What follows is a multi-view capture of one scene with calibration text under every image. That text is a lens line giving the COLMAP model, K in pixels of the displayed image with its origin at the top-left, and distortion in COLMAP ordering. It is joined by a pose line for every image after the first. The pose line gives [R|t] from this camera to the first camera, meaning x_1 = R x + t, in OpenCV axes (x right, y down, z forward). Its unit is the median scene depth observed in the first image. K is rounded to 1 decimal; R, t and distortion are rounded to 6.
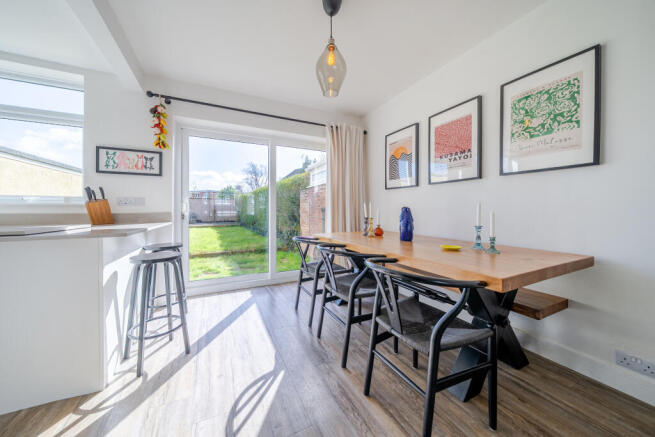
lens RADIAL K [[228.0, 0, 326.9], [0, 228.0, 214.1], [0, 0, 1]] dist [-0.000659, 0.000014]
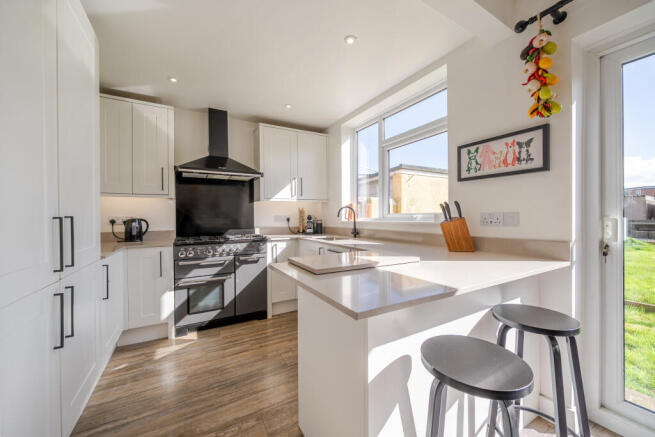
lens RADIAL K [[247.0, 0, 324.2], [0, 247.0, 212.3], [0, 0, 1]] dist [-0.001373, -0.000253]
pose [[0.058879, -0.010787, -0.998207, -0.207026], [-0.010556, 0.999879, -0.011428, -0.061874], [0.998209, 0.011210, 0.058758, 0.483247]]
